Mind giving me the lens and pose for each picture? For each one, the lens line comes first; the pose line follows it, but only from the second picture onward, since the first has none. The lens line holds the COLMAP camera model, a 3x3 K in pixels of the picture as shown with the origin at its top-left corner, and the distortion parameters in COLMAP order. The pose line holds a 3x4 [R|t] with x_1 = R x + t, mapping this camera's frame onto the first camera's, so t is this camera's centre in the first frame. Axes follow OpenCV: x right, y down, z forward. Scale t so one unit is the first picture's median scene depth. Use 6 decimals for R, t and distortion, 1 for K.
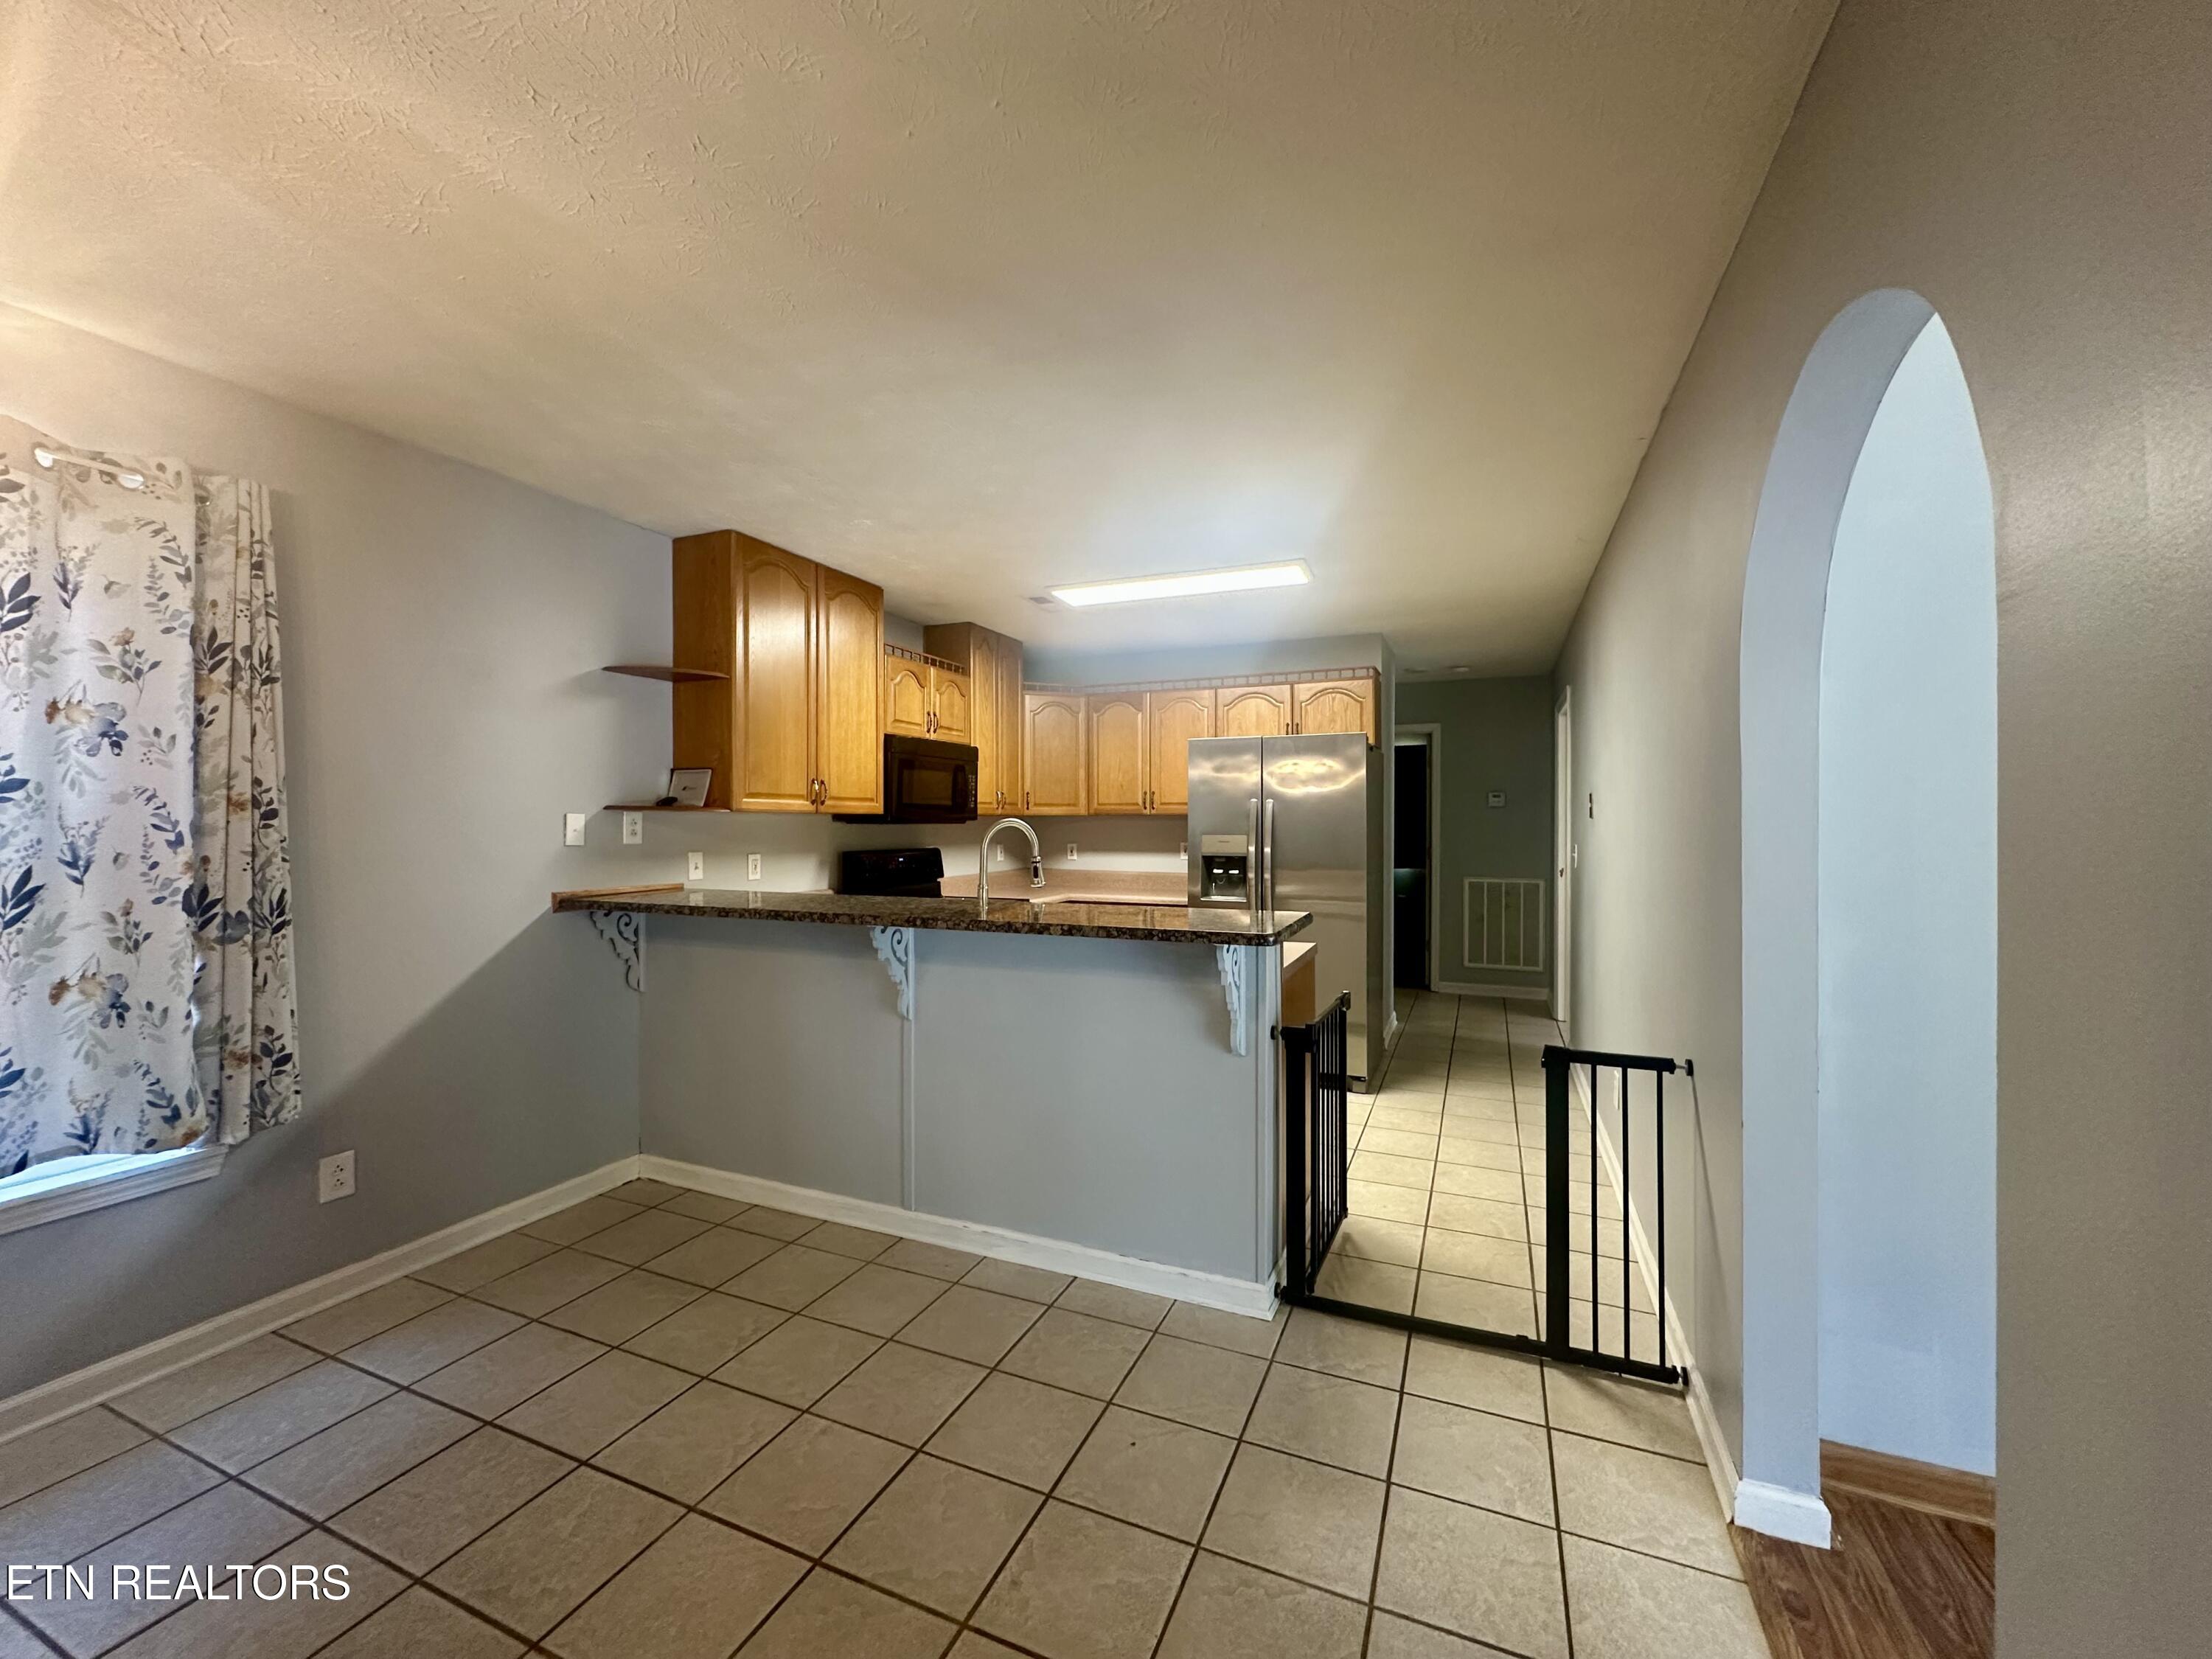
lens RADIAL K [[878.0, 0, 1108.2], [0, 878.0, 828.2], [0, 0, 1]] dist [-0.006959, 0.001070]
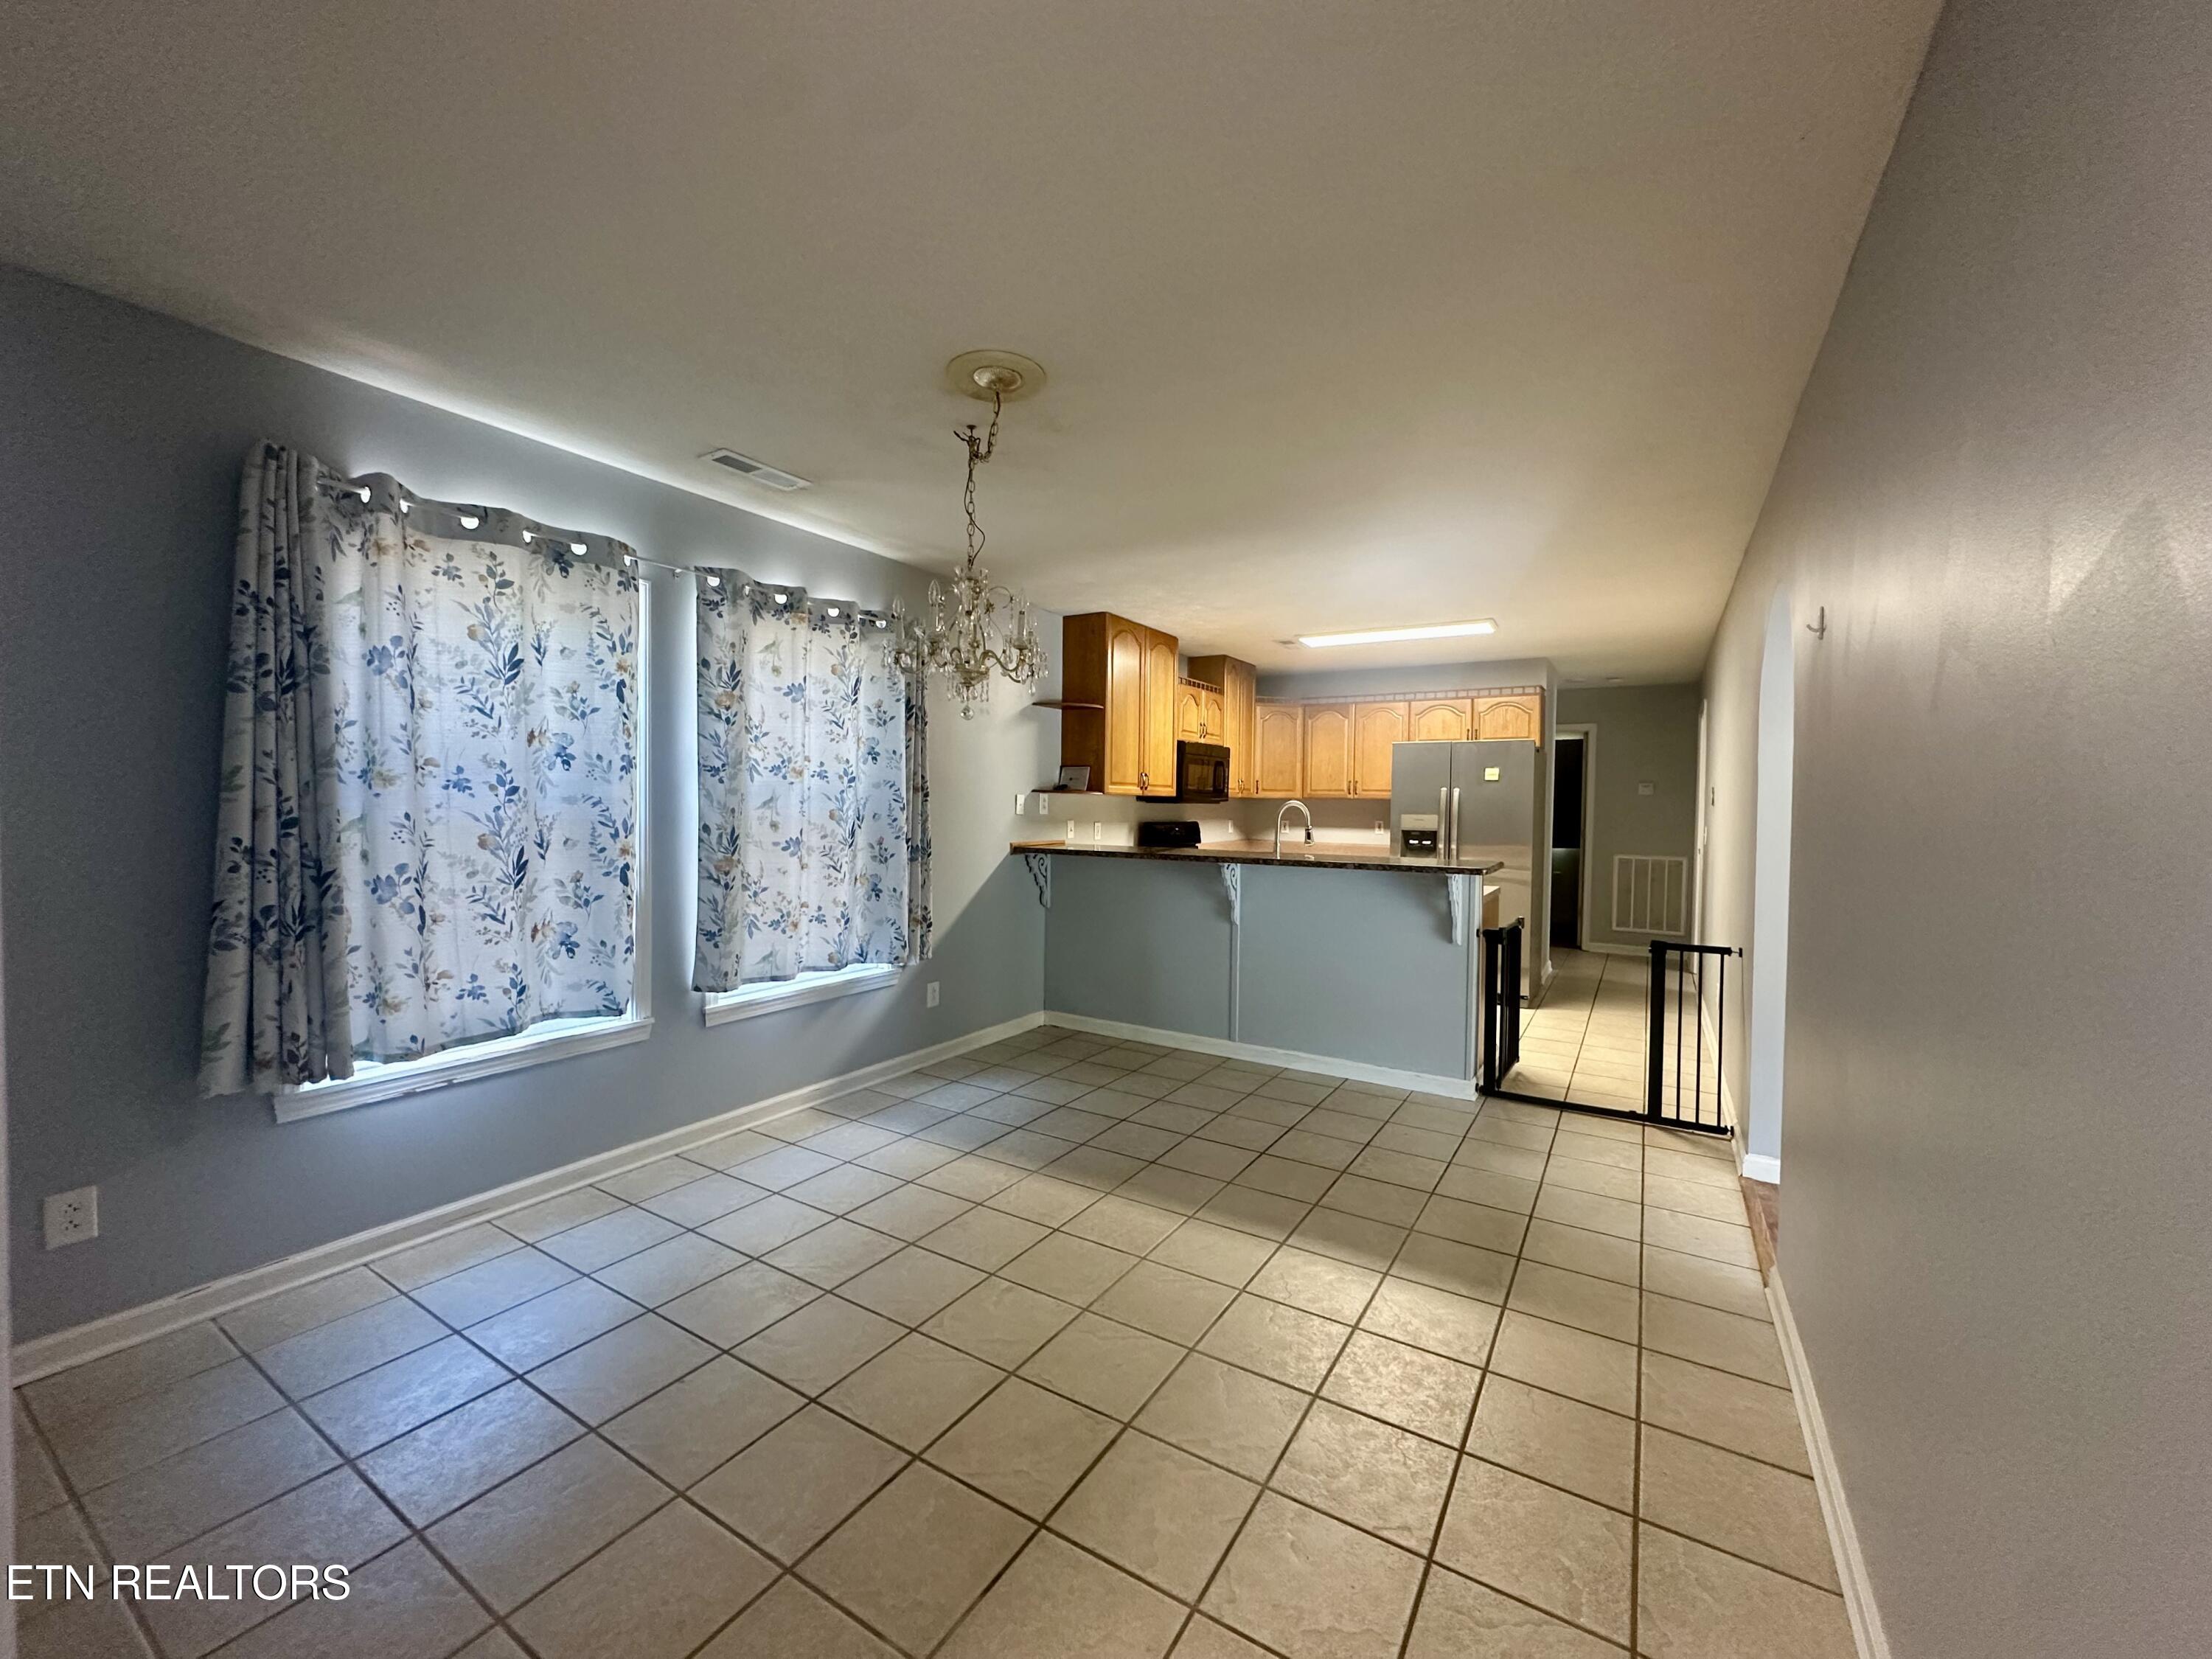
lens RADIAL K [[878.0, 0, 1106.4], [0, 878.0, 828.0], [0, 0, 1]] dist [-0.006959, 0.001070]
pose [[0.988645, 0.016512, -0.149361, -0.201938], [-0.013416, 0.999674, 0.021708, 0.007486], [0.149671, -0.019458, 0.988544, -0.569202]]
